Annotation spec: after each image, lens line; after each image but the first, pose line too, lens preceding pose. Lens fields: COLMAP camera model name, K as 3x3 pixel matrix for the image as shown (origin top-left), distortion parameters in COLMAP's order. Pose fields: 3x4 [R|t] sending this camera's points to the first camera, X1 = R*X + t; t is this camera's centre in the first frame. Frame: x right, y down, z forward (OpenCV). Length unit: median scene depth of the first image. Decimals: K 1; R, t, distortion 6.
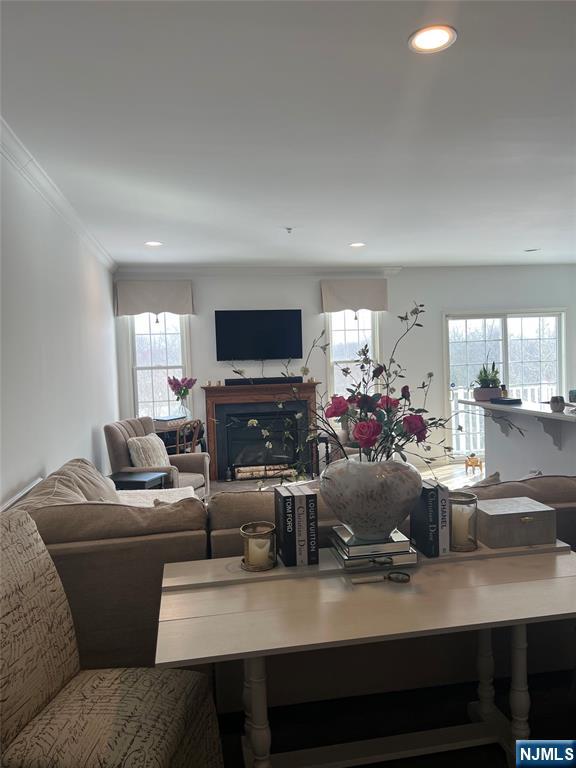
lens RADIAL K [[572.6, 0, 279.6], [0, 572.6, 389.5], [0, 0, 1]] dist [0.058417, -0.065907]
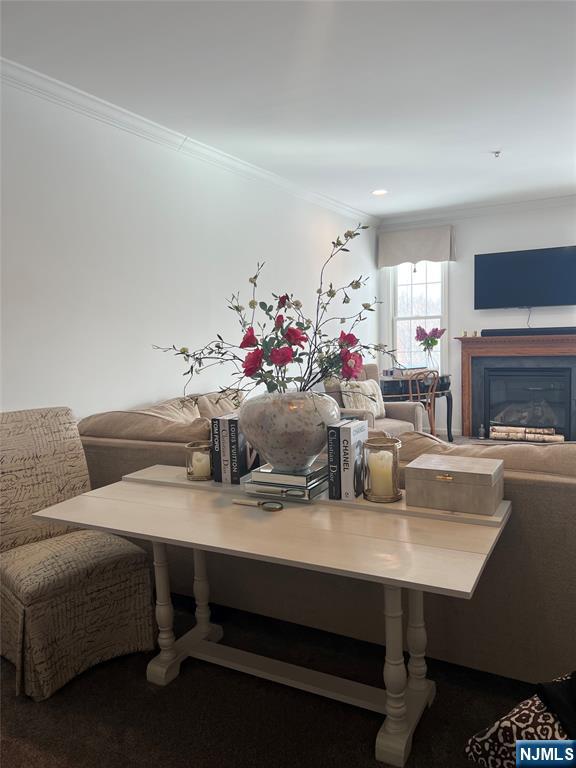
lens RADIAL K [[572.6, 0, 285.2], [0, 572.6, 389.7], [0, 0, 1]] dist [0.058417, -0.065907]
pose [[0.782766, 0.070132, -0.618352, 0.242672], [-0.025638, 0.996420, 0.080557, 0.012297], [0.621788, -0.047204, 0.781762, 0.071336]]
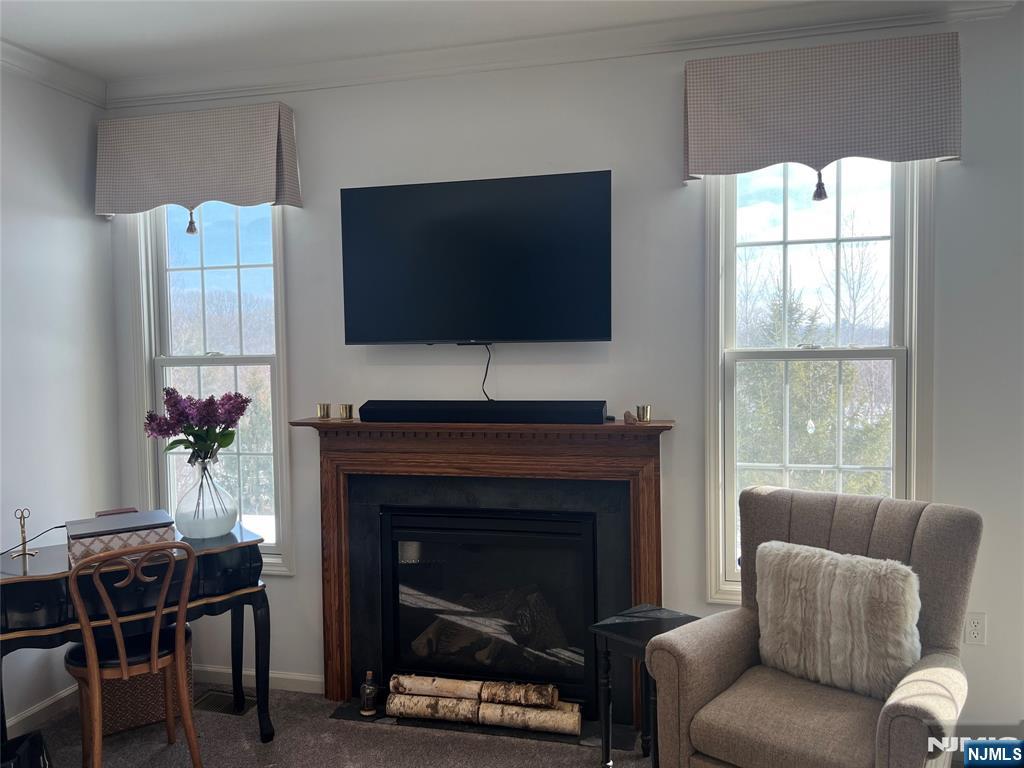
lens RADIAL K [[763.4, 0, 505.6], [0, 763.4, 390.0], [0, 0, 1]] dist [0.058417, -0.065907]
pose [[0.913652, 0.043573, -0.404154, 0.155314], [-0.039451, 0.999050, 0.018527, -0.035840], [0.404577, -0.000983, 0.914503, 0.647542]]
